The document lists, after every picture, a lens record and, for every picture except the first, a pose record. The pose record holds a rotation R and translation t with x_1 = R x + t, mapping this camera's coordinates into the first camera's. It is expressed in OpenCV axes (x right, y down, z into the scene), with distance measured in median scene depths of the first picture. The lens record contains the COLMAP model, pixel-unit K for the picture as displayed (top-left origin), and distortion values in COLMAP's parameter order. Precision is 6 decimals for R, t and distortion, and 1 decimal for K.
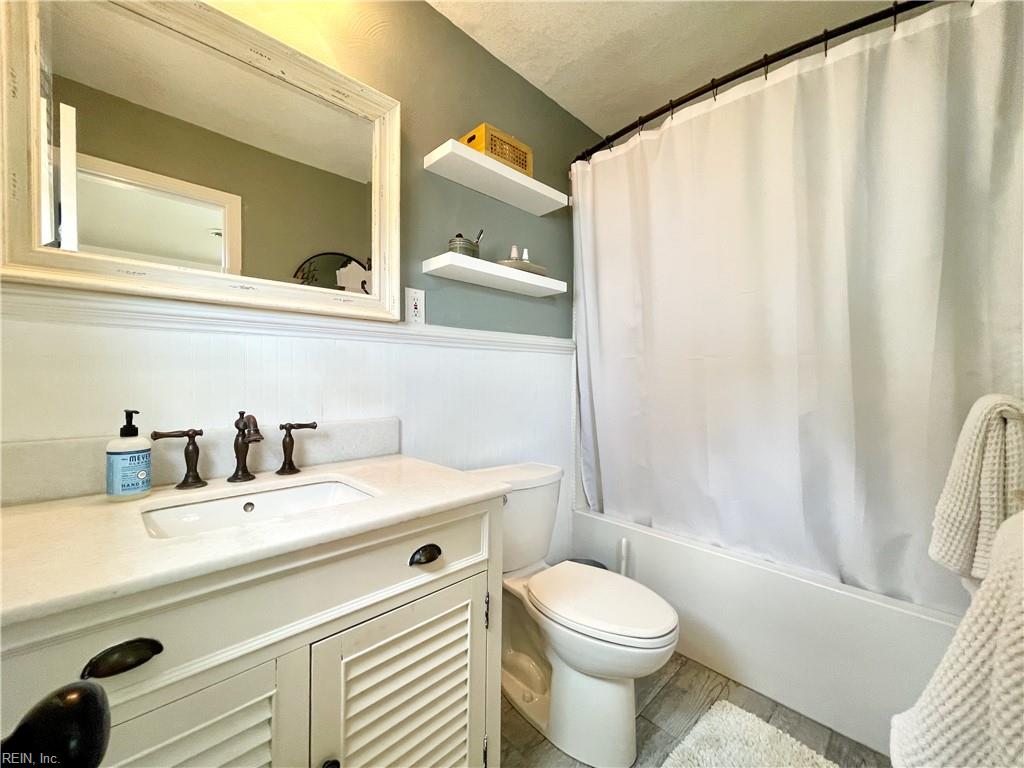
lens RADIAL K [[424.4, 0, 512.0], [0, 424.4, 384.0], [0, 0, 1]] dist [-0.001079, -0.000099]
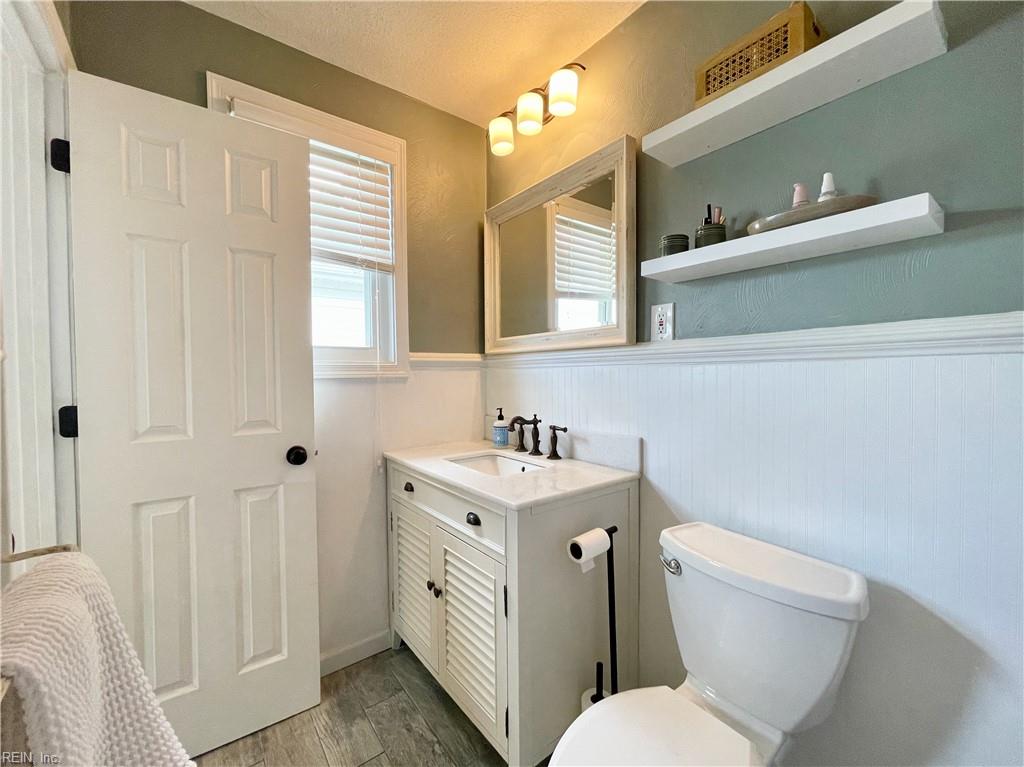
lens RADIAL K [[424.4, 0, 512.0], [0, 424.4, 383.5], [0, 0, 1]] dist [-0.001079, -0.000099]
pose [[-0.125112, 0.007281, -0.992116, 0.980365], [-0.018464, 0.999783, 0.009666, -0.067417], [0.991971, 0.019528, -0.124950, 1.035853]]
